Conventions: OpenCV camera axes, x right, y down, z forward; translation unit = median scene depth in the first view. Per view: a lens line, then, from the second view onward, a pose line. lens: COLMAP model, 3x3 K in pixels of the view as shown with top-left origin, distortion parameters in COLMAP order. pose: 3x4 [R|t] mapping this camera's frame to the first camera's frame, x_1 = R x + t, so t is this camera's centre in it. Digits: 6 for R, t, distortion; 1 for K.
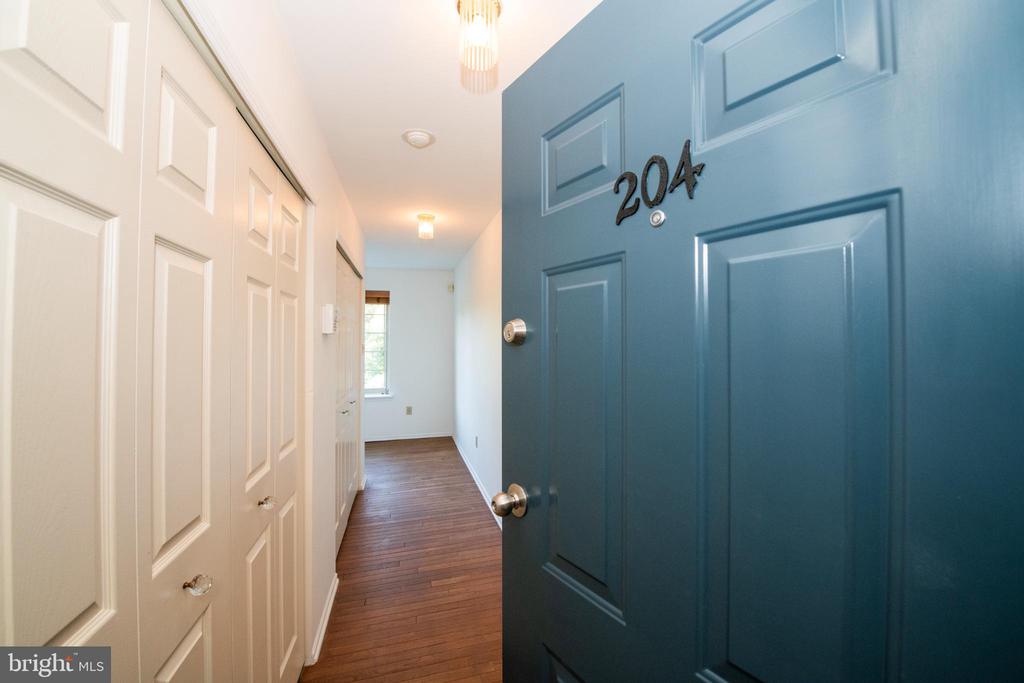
lens RADIAL K [[409.3, 0, 511.2], [0, 409.3, 336.4], [0, 0, 1]] dist [-0.019586, -0.001138]
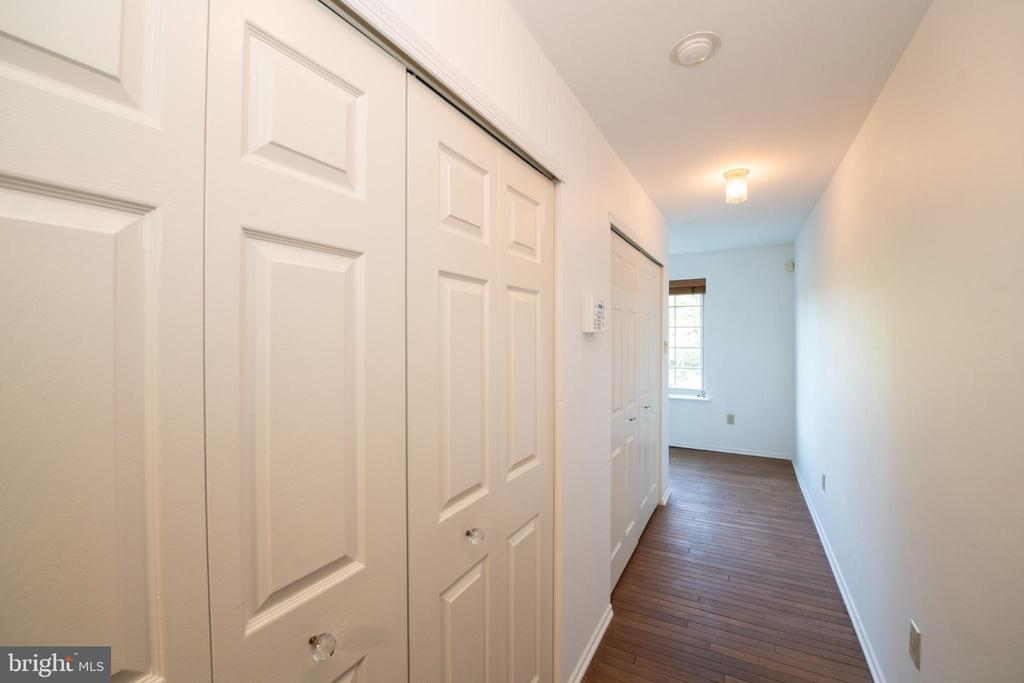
lens RADIAL K [[409.3, 0, 511.2], [0, 409.3, 336.4], [0, 0, 1]] dist [-0.019586, -0.001138]
pose [[0.713599, 0.003085, -0.700548, 0.017040], [0.009432, 0.999857, 0.014011, -0.006141], [0.700491, -0.016606, 0.713468, 0.146772]]
